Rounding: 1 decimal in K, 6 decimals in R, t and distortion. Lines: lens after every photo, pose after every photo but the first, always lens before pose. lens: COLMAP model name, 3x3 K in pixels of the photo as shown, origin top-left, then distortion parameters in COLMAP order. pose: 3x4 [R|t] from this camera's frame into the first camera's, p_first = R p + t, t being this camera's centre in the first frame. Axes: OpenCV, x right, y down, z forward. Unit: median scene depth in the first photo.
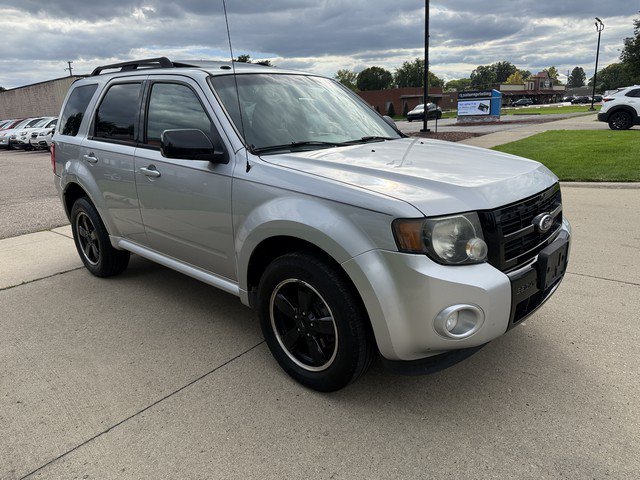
lens RADIAL K [[452.1, 0, 321.2], [0, 452.1, 239.0], [0, 0, 1]] dist [0.020492, -0.020390]
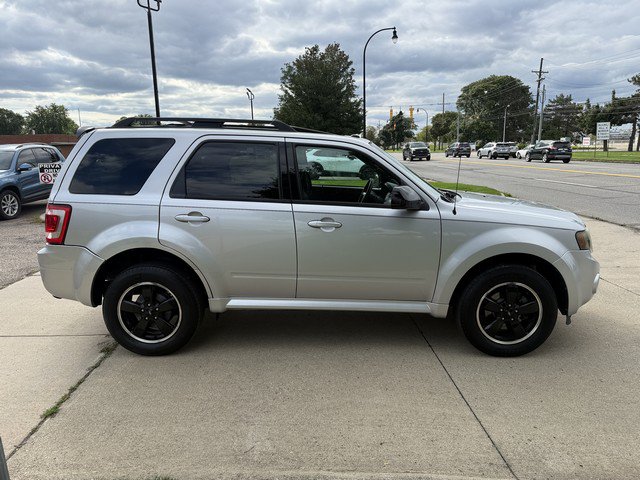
lens RADIAL K [[452.1, 0, 318.4], [0, 452.1, 238.2], [0, 0, 1]] dist [0.020492, -0.020390]
pose [[0.751243, -0.097583, 0.652772, -0.774245], [0.165945, 0.985166, -0.043705, -0.047150], [-0.638824, 0.141157, 0.756292, 0.120165]]
